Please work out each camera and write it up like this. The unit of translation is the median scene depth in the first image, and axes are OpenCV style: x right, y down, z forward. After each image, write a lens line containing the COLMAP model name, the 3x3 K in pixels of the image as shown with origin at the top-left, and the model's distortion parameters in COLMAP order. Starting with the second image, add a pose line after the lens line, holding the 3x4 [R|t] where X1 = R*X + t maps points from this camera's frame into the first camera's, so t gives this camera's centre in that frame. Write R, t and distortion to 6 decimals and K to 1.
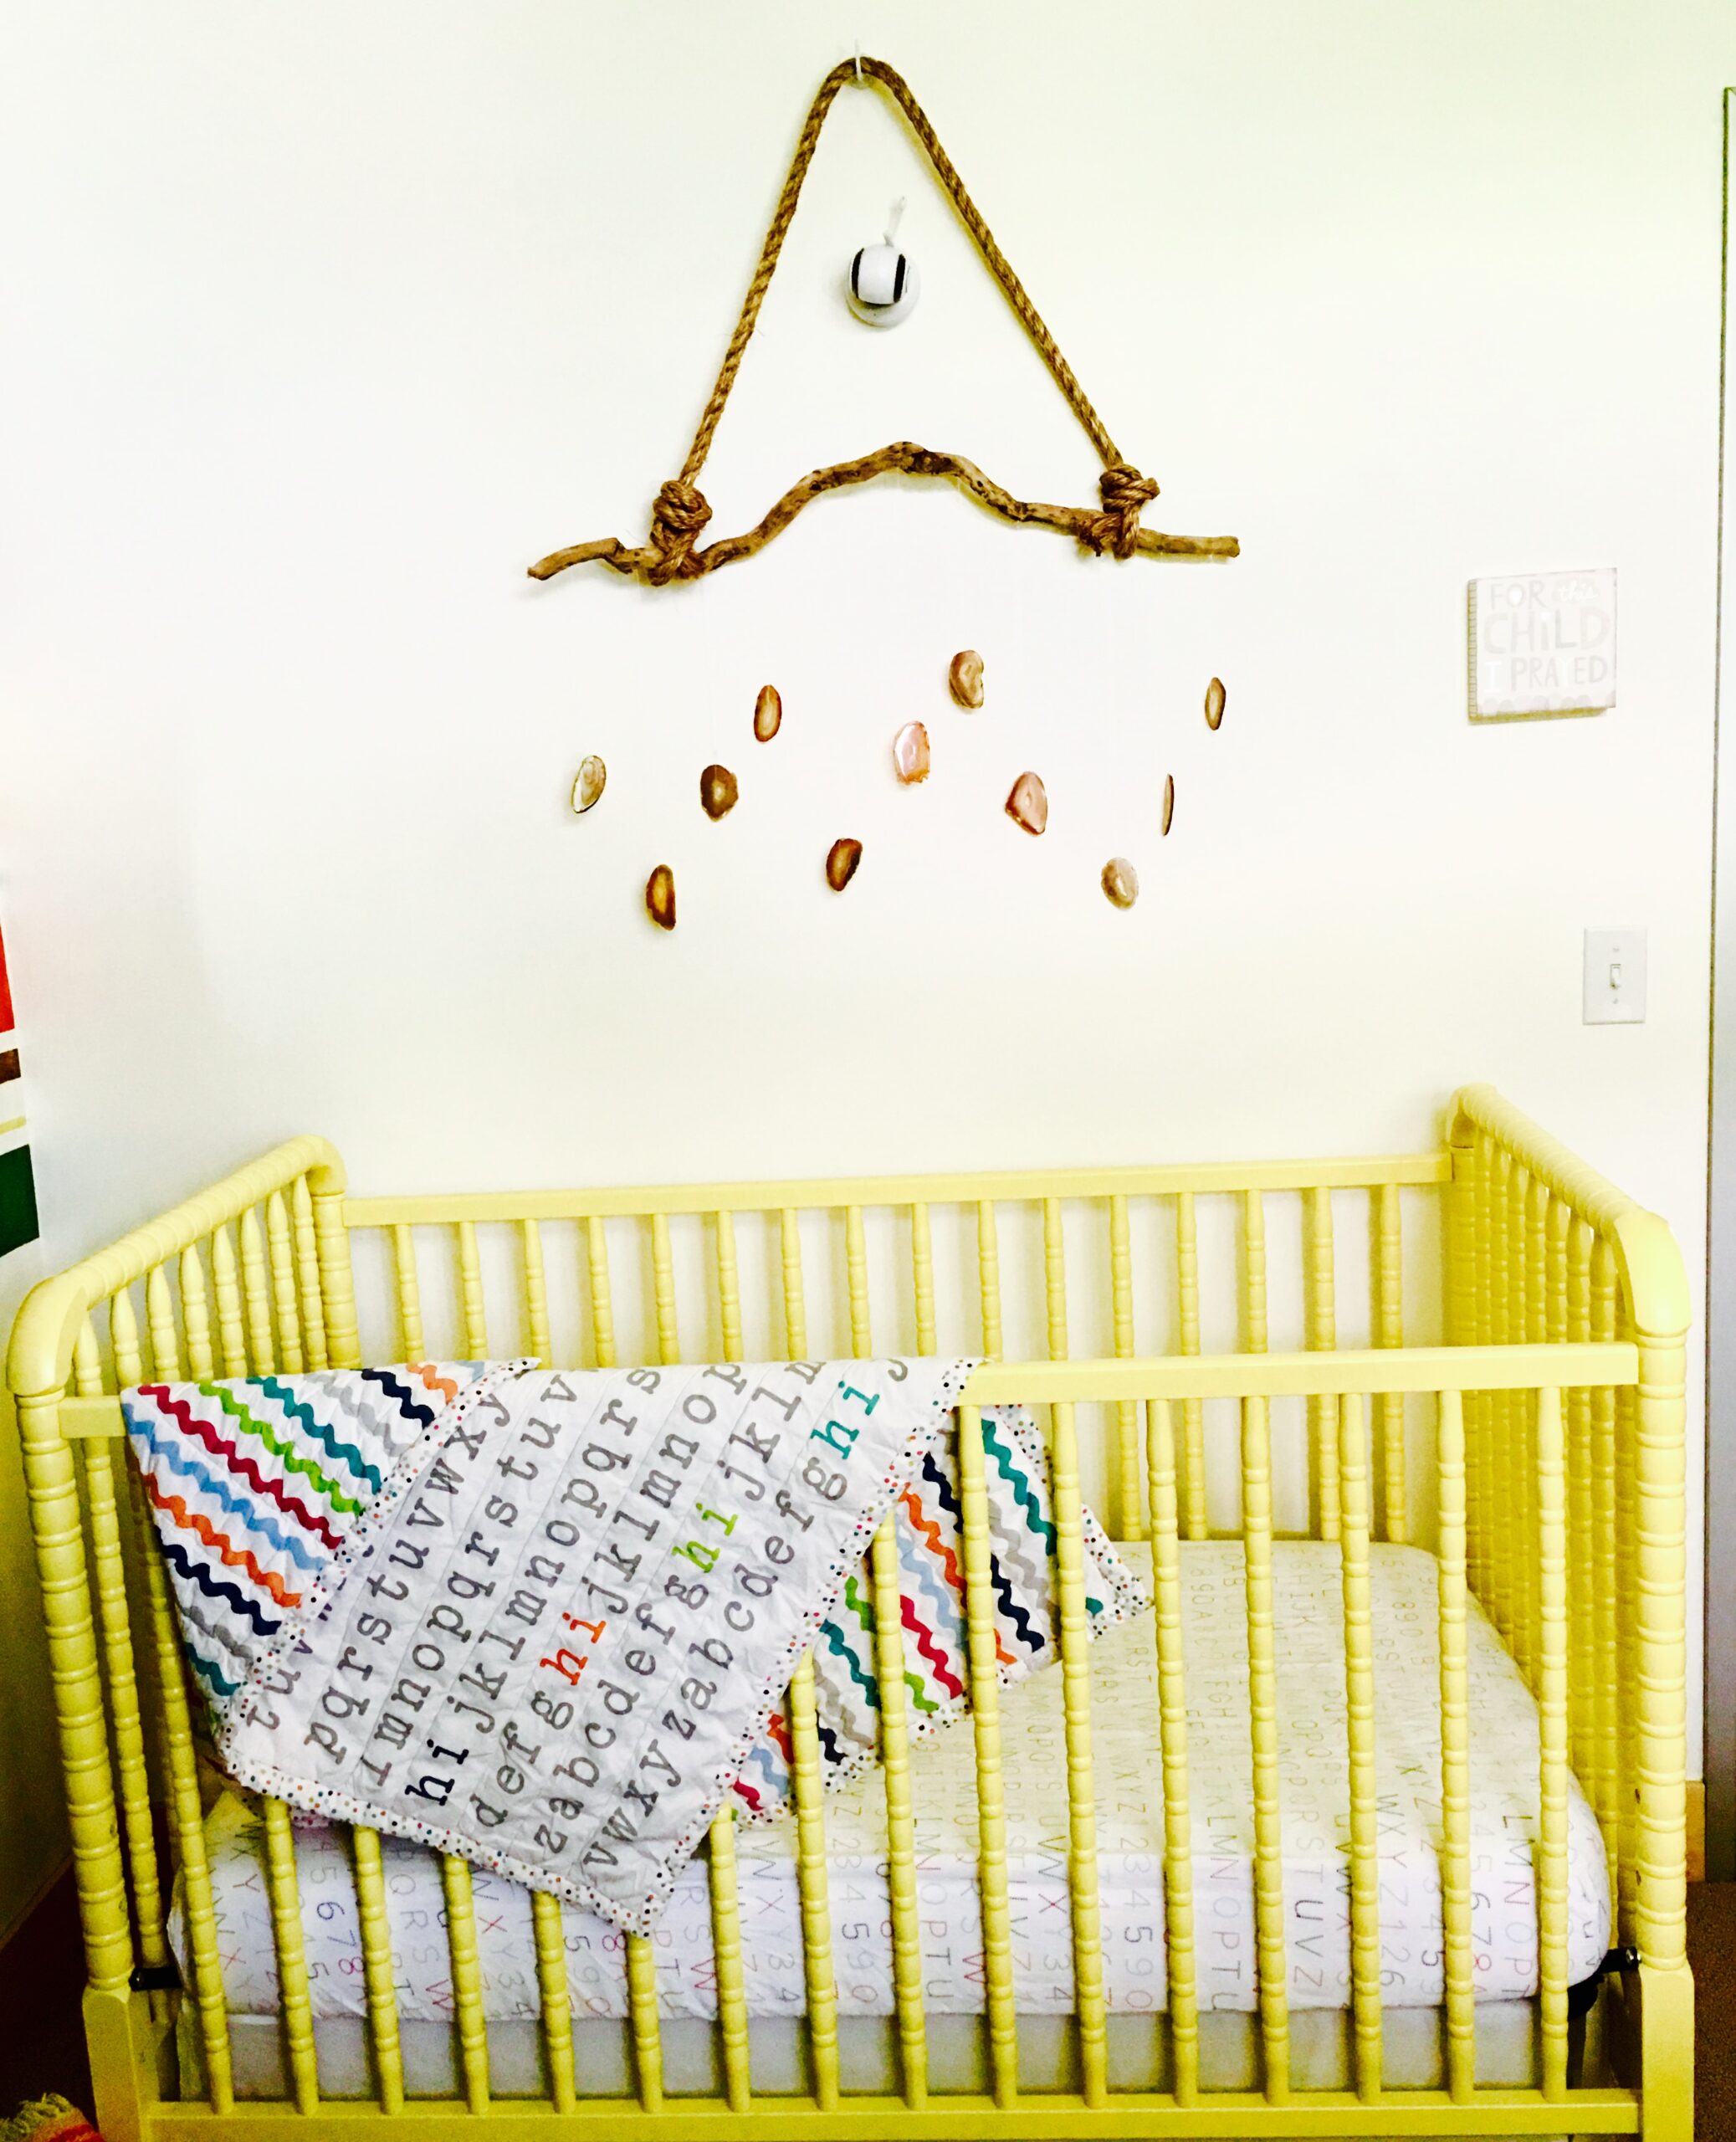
lens RADIAL K [[1996.0, 0, 868.0], [0, 1996.0, 1071.0], [0, 0, 1]] dist [0.074905, 0.001175]
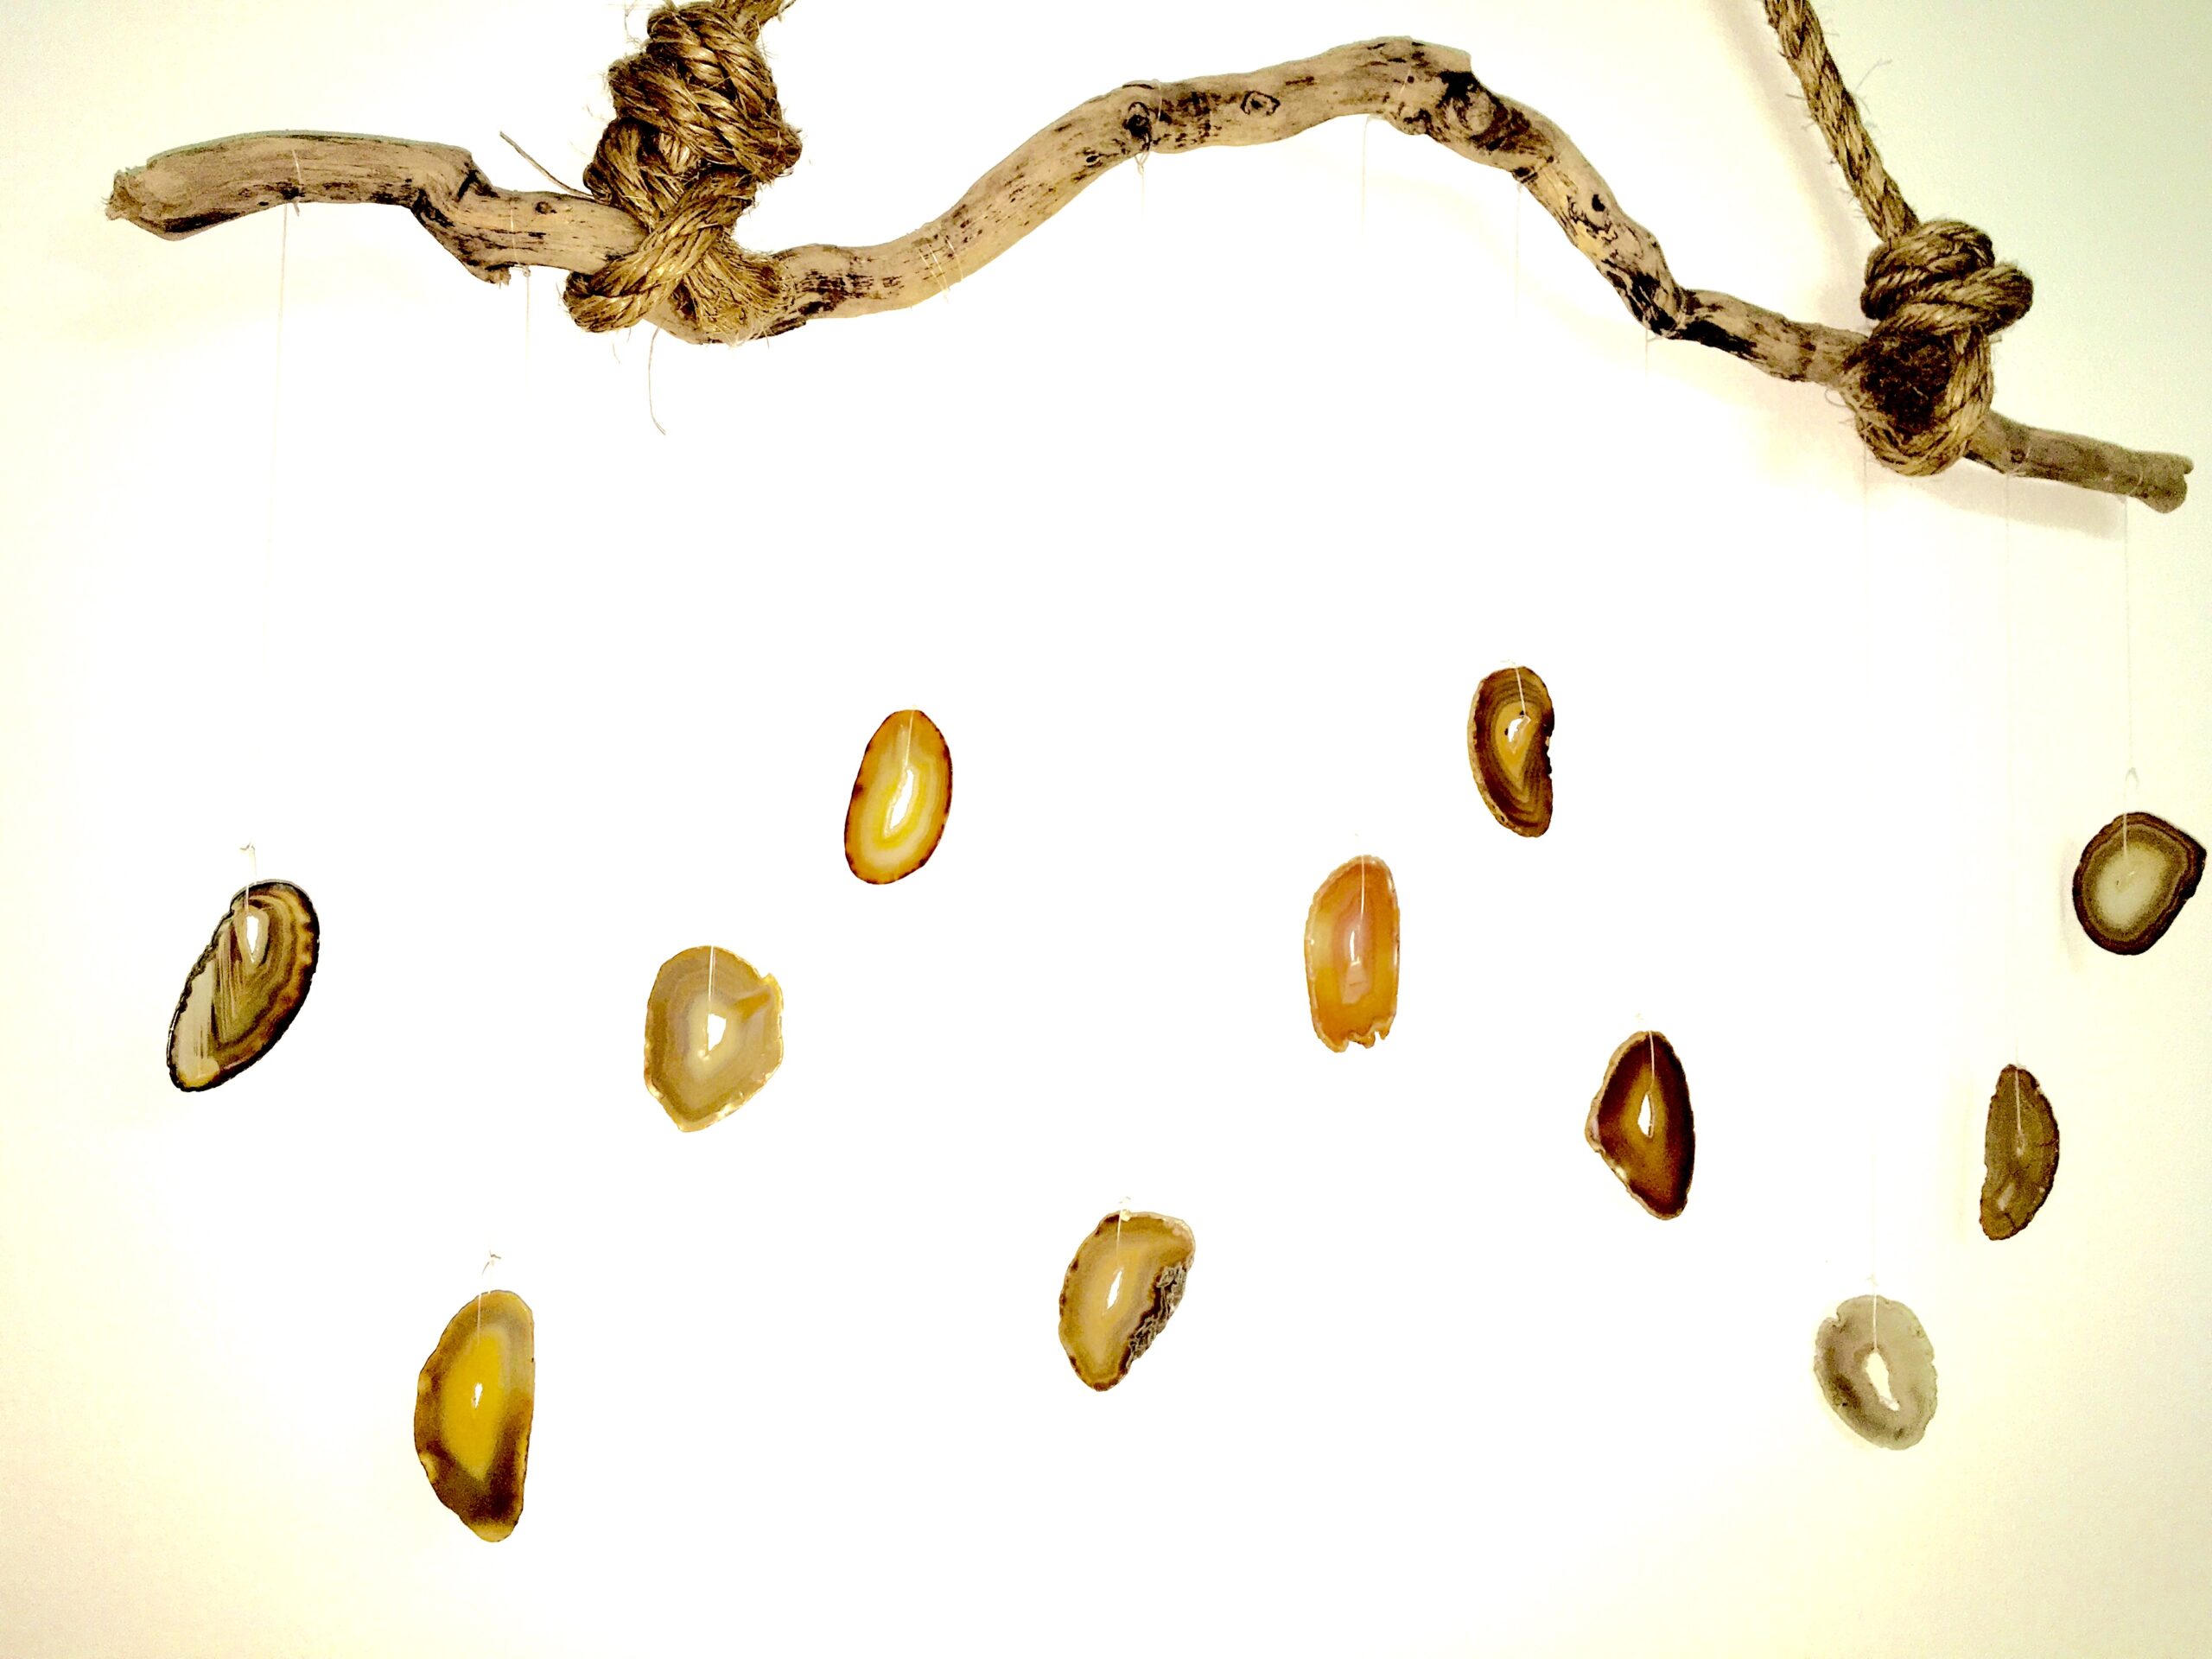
lens RADIAL K [[1888.3, 0, 1098.6], [0, 1888.3, 801.9], [0, 0, 1]] dist [0.089481, -0.137736]
pose [[0.938827, 0.097708, 0.330237, -0.167320], [-0.011008, 0.966933, -0.254794, -0.145036], [-0.344212, 0.235572, 0.908858, 1.017665]]
